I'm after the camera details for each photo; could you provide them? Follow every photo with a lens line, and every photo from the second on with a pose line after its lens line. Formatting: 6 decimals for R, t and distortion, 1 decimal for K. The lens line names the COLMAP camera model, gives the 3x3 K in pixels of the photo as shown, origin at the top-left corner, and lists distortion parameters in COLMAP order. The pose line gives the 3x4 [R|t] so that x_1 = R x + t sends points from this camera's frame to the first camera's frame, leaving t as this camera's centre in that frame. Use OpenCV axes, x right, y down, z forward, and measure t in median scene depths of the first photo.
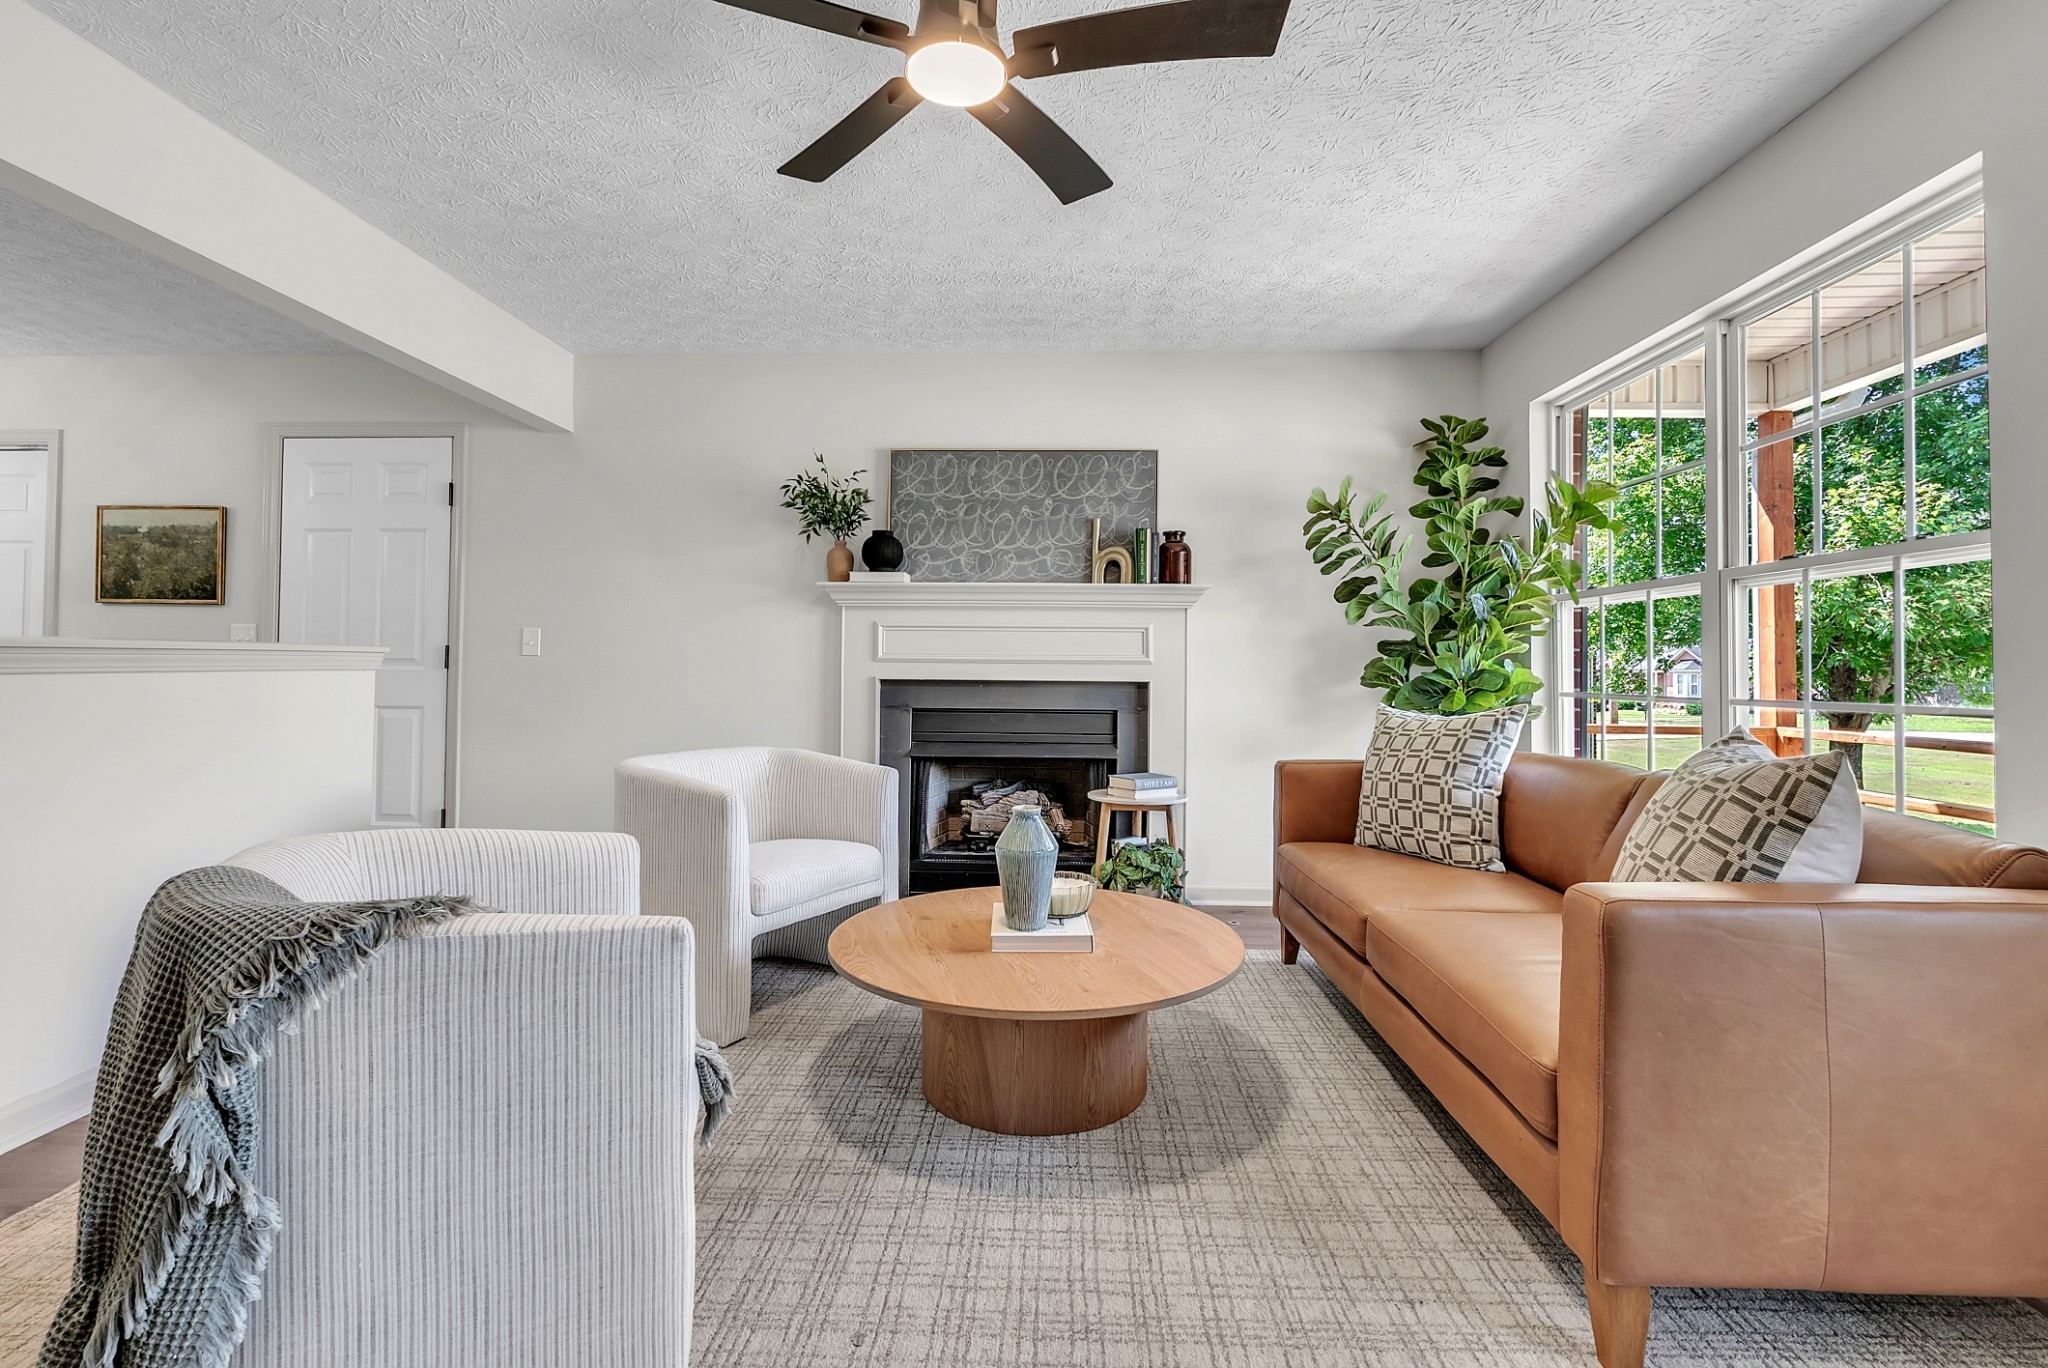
lens RADIAL K [[935.4, 0, 1026.0], [0, 935.4, 651.7], [0, 0, 1]] dist [-0.004923, -0.000188]
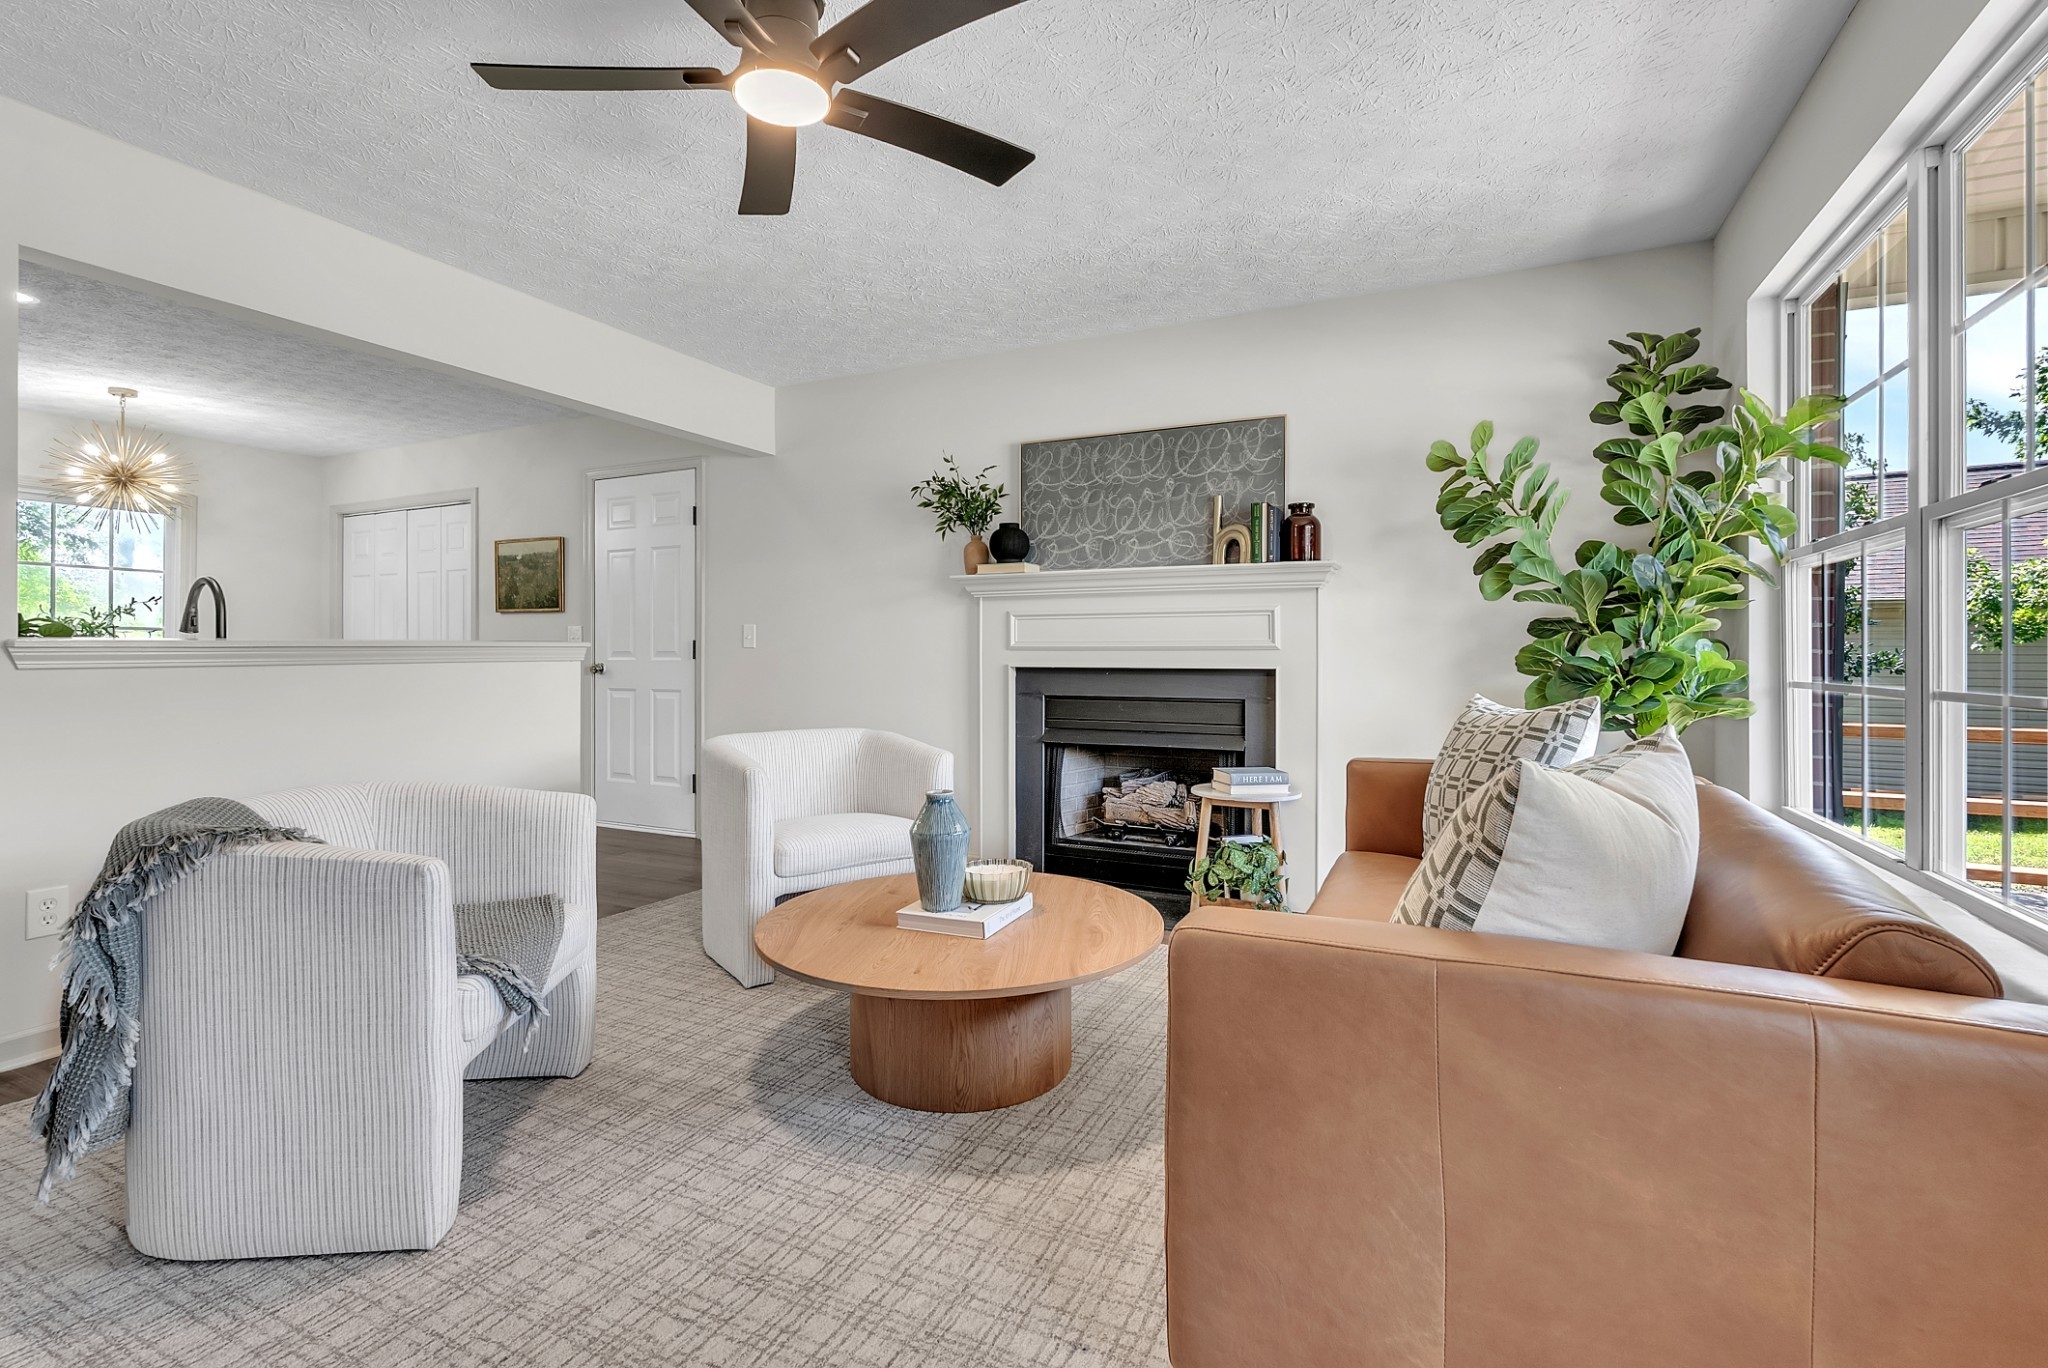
lens RADIAL K [[935.4, 0, 1027.7], [0, 935.4, 656.6], [0, 0, 1]] dist [-0.004923, -0.000188]
pose [[0.915893, -0.007362, -0.401355, 0.285775], [0.014604, 0.999781, 0.014987, 0.002683], [0.401157, -0.019588, 0.915800, 0.060091]]
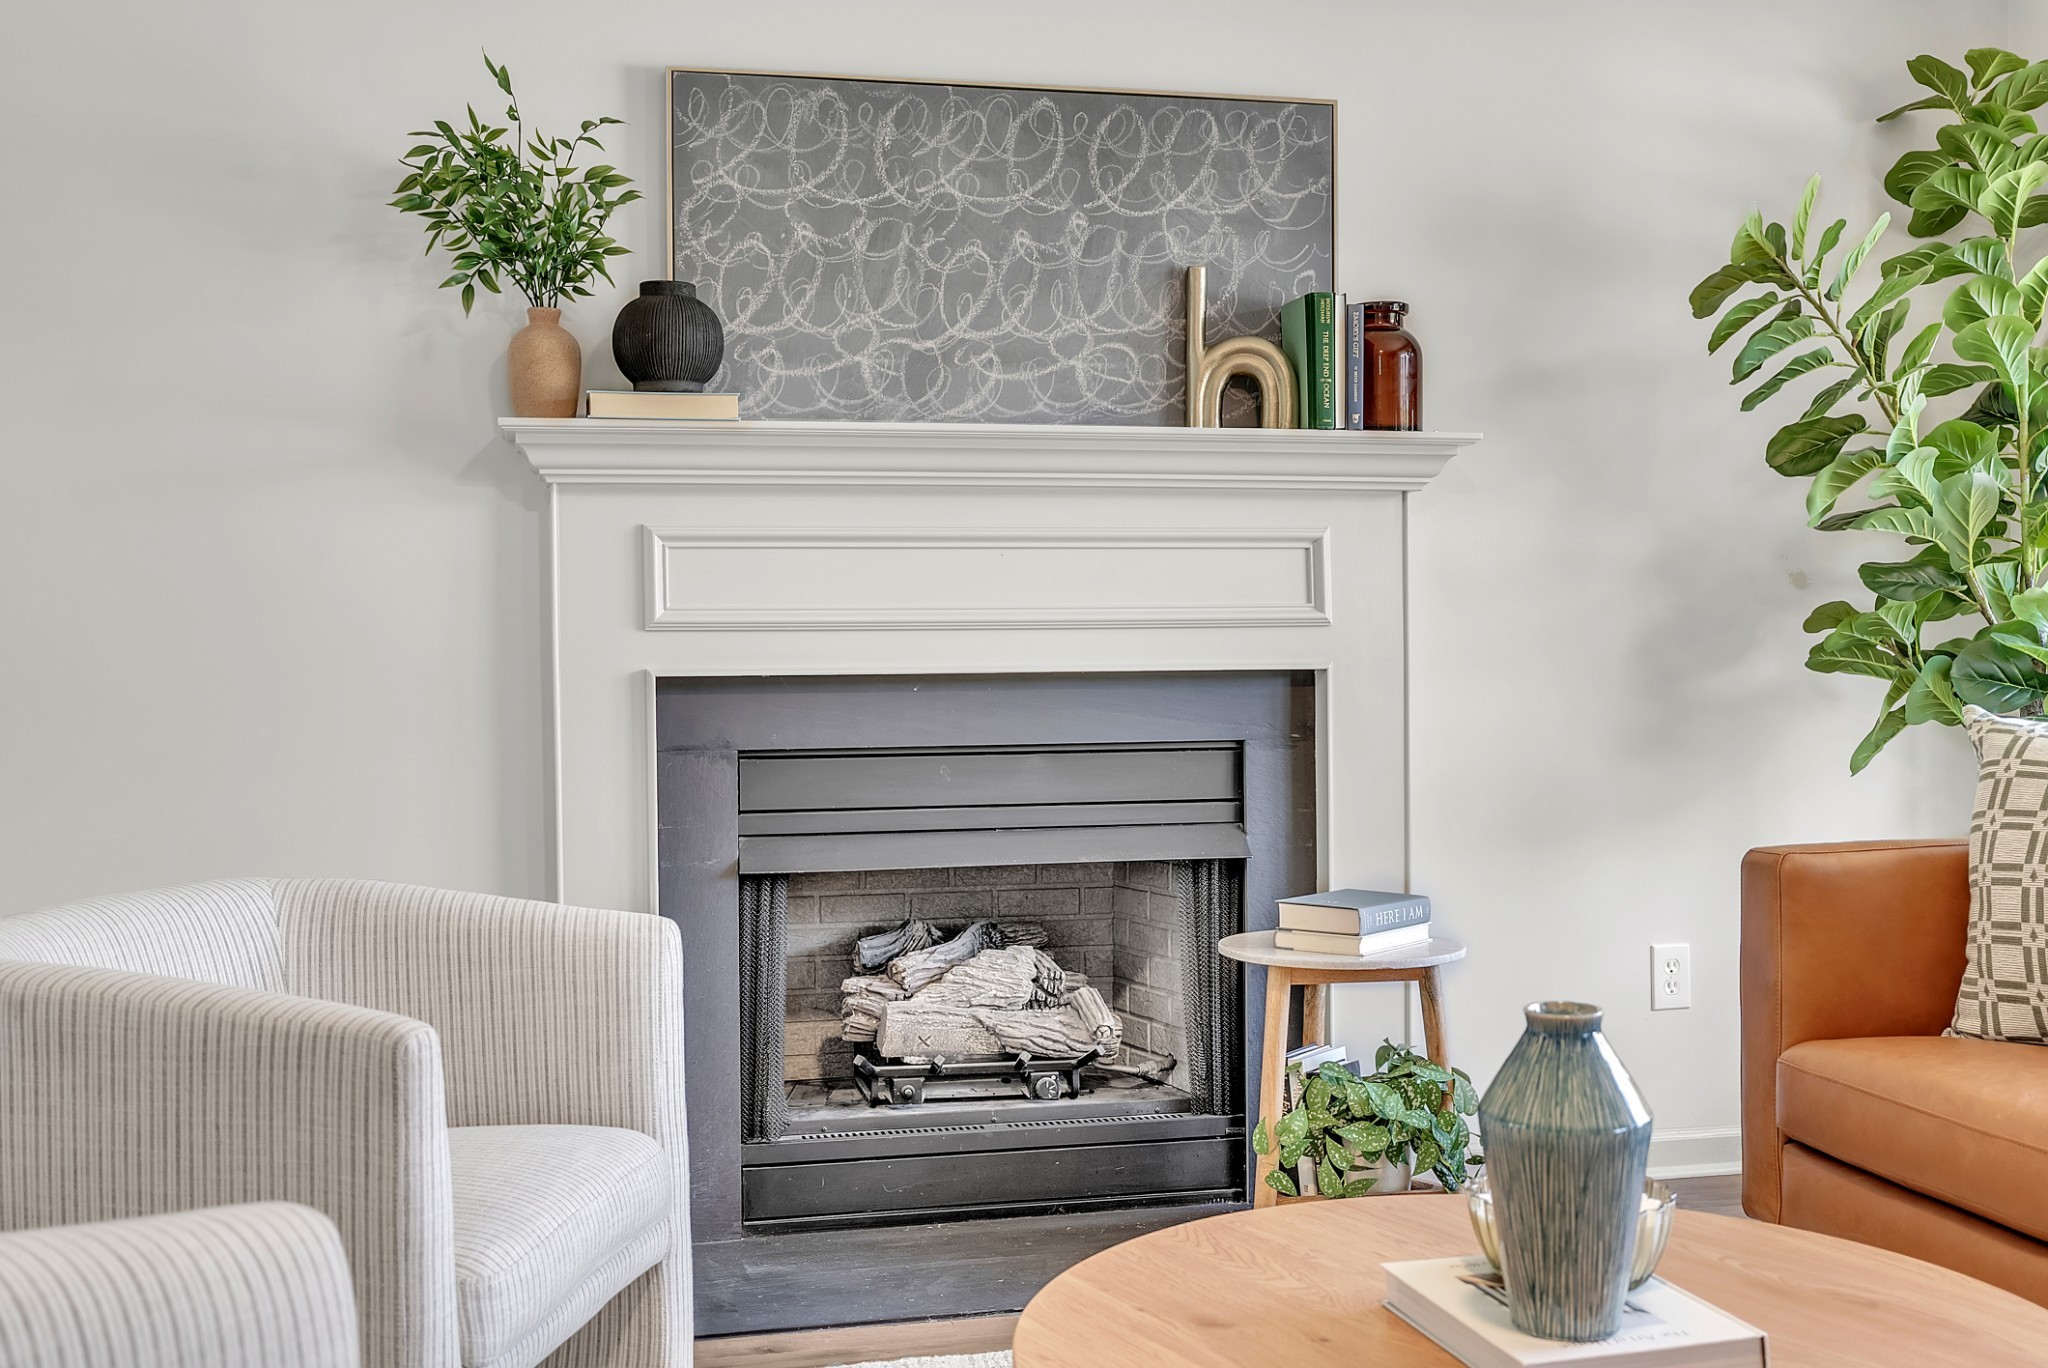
lens RADIAL K [[2086.2, 0, 1031.8], [0, 2086.2, 687.9], [0, 0, 1]] dist [0.016776, 0.000000]
pose [[0.966266, -0.023724, 0.256452, -0.236300], [0.013701, 0.999073, 0.040800, 0.001254], [-0.257183, -0.035910, 0.965695, 0.147208]]
